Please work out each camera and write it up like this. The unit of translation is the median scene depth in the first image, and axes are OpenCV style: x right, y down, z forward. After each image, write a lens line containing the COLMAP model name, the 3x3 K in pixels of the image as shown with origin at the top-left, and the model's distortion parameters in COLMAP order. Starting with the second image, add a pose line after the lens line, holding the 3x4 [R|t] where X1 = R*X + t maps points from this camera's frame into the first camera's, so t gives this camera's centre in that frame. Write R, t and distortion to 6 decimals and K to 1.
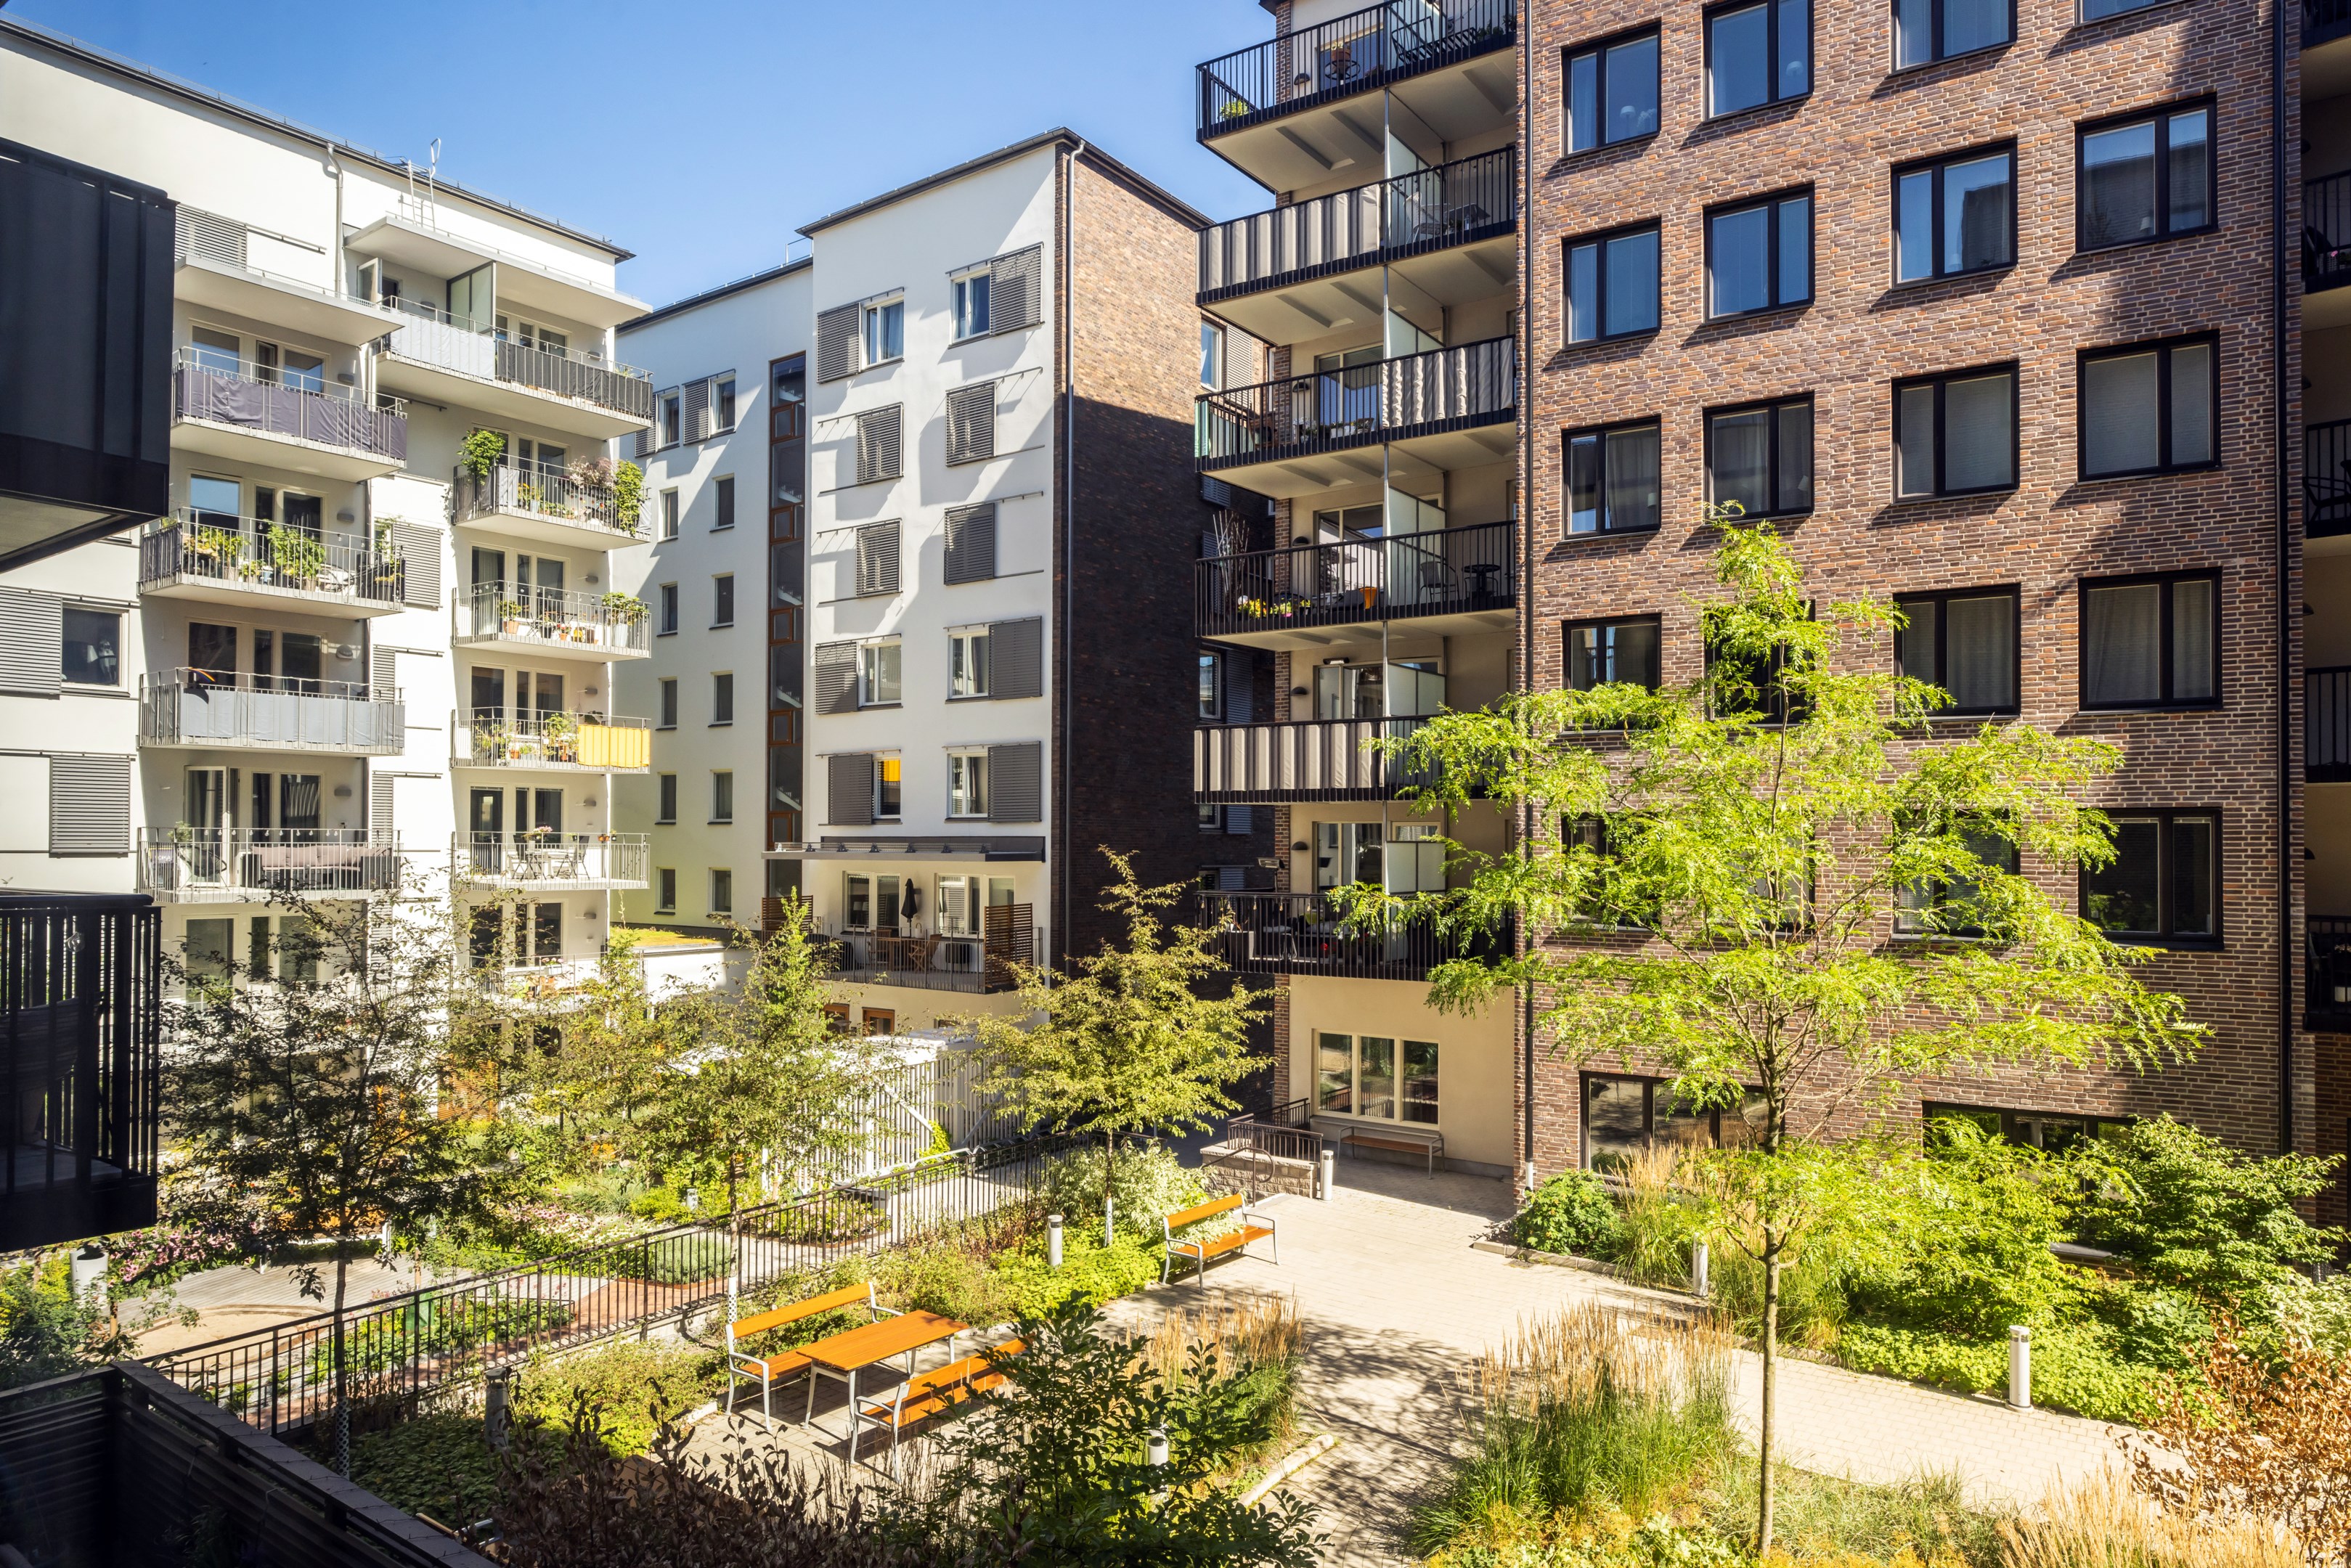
lens RADIAL K [[1455.9, 0, 1224.0], [0, 1455.9, 840.7], [0, 0, 1]] dist [0.000838, 0.002486]
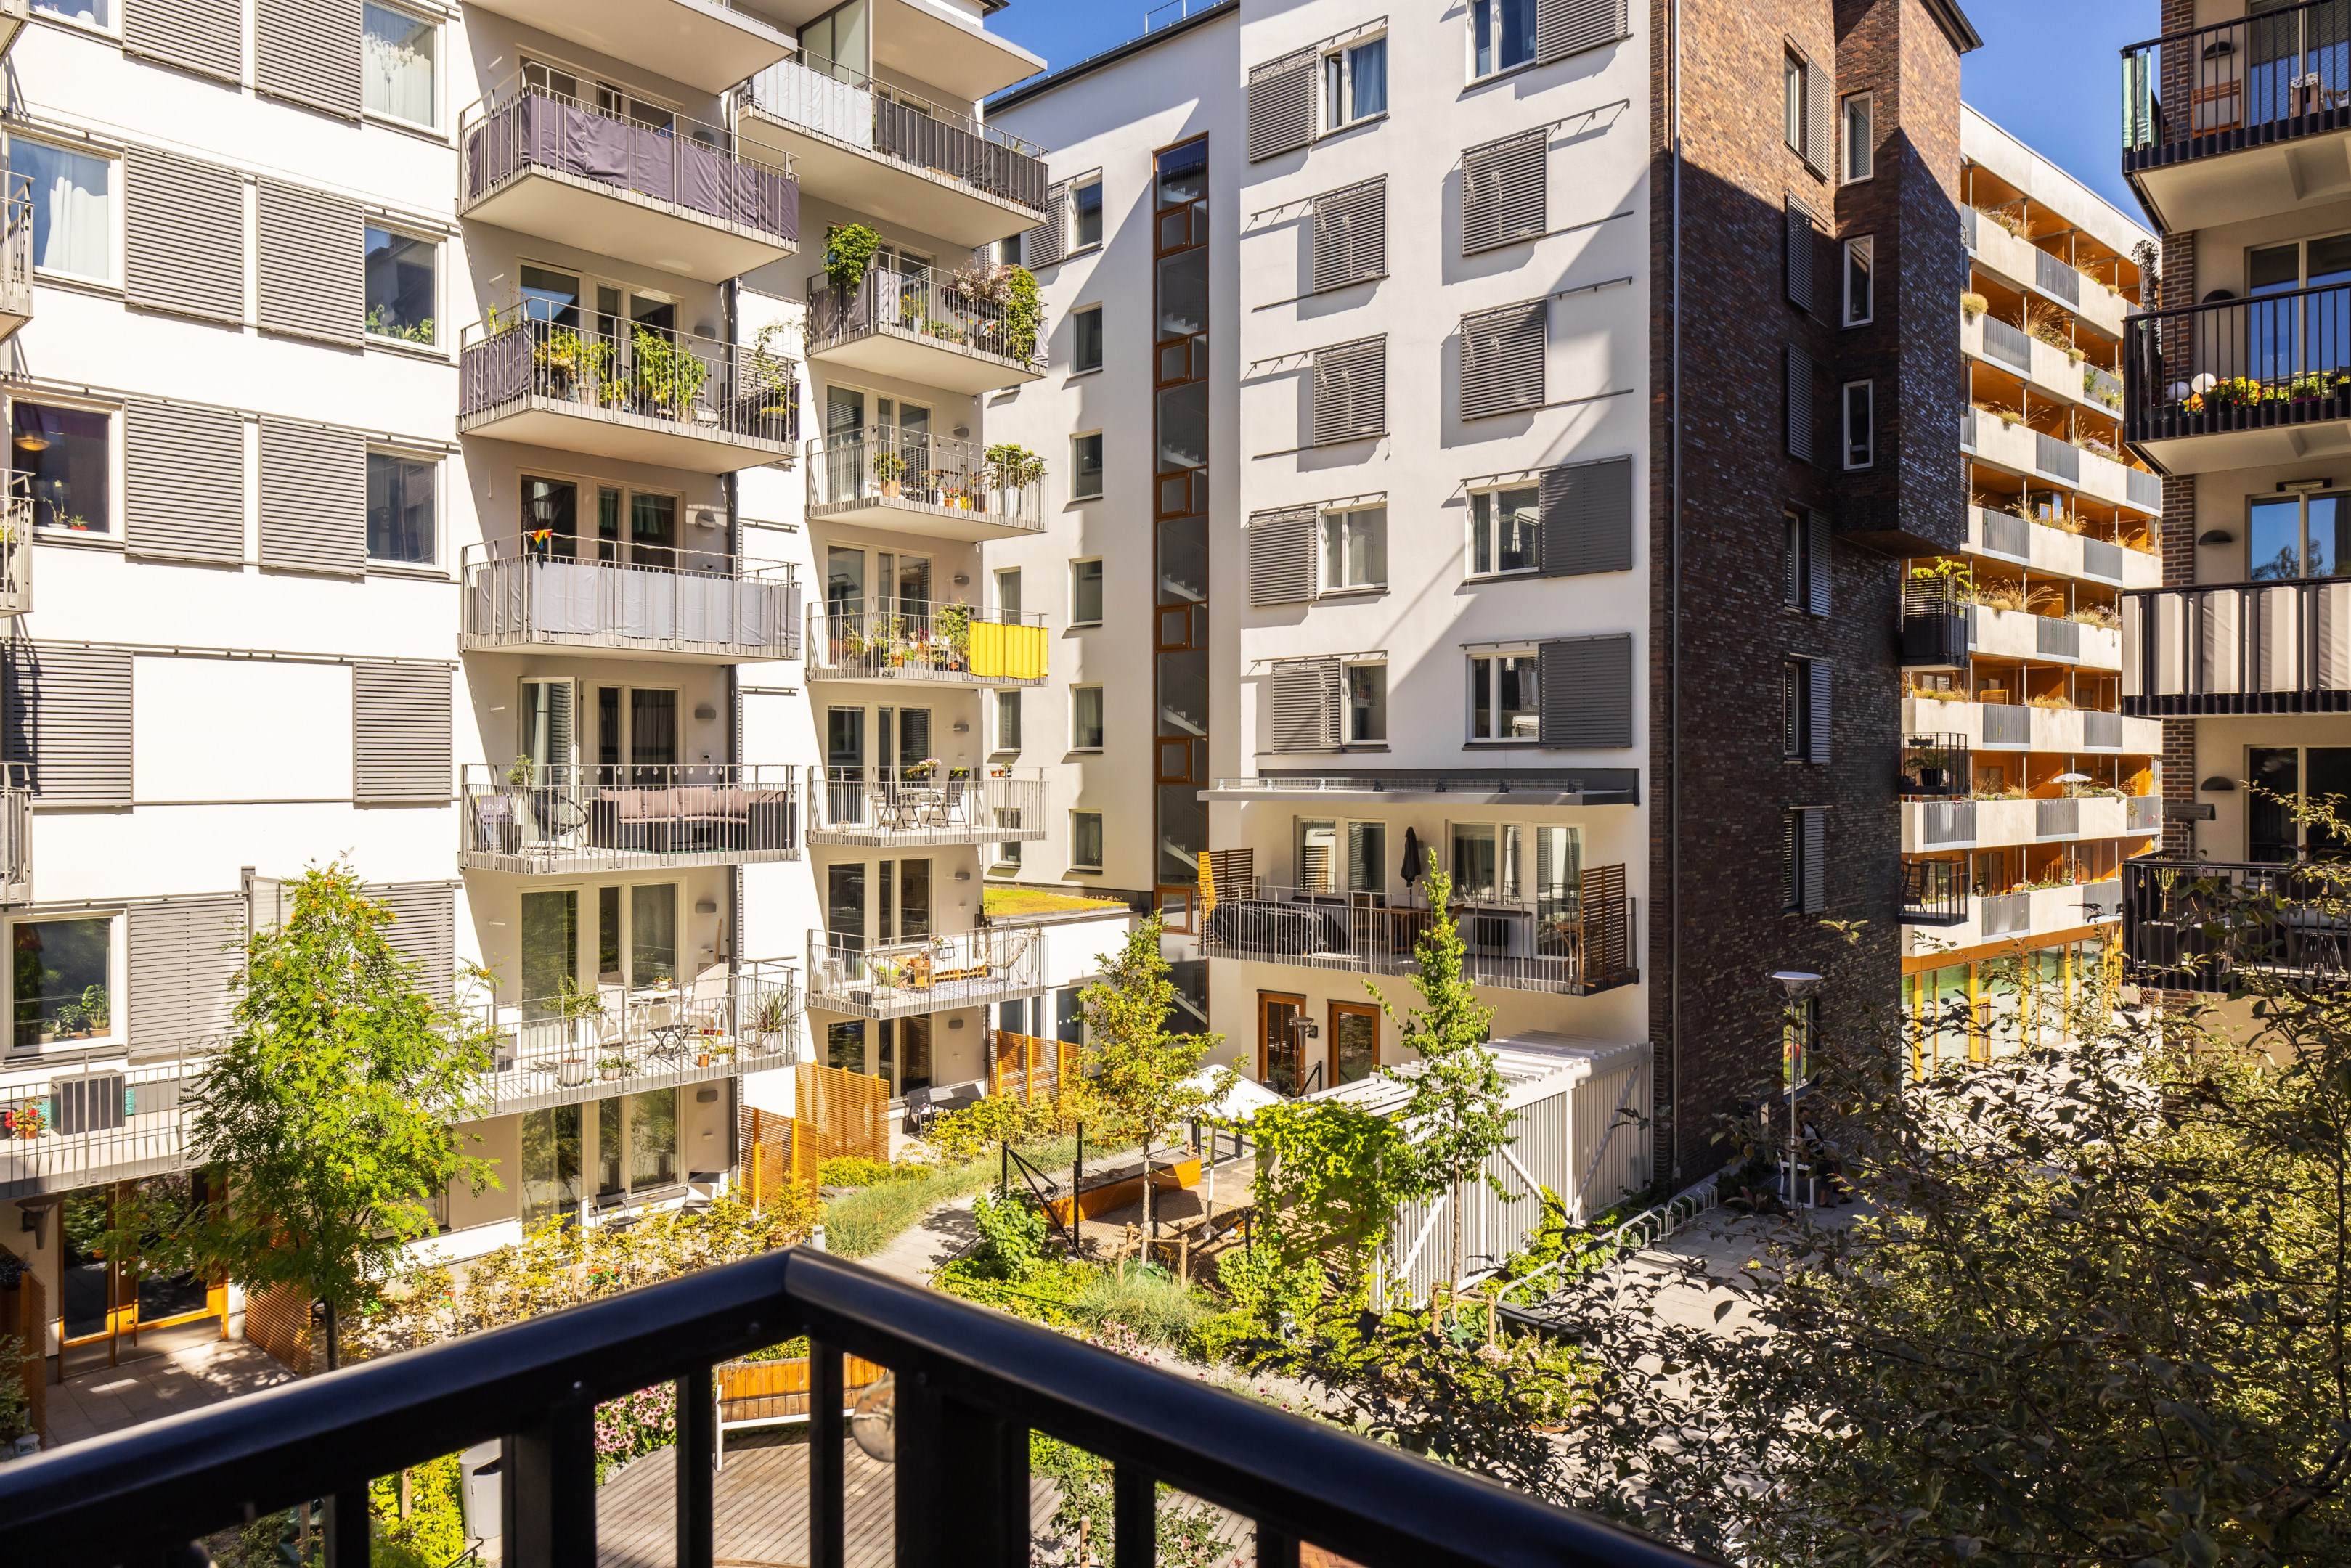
lens RADIAL K [[1494.8, 0, 1175.8], [0, 1494.8, 778.9], [0, 0, 1]] dist [-0.009443, 0.009478]
pose [[0.995333, -0.004895, -0.096375, -0.272750], [0.005565, 0.999962, 0.006687, -0.004029], [0.096338, -0.007192, 0.995323, 0.259382]]
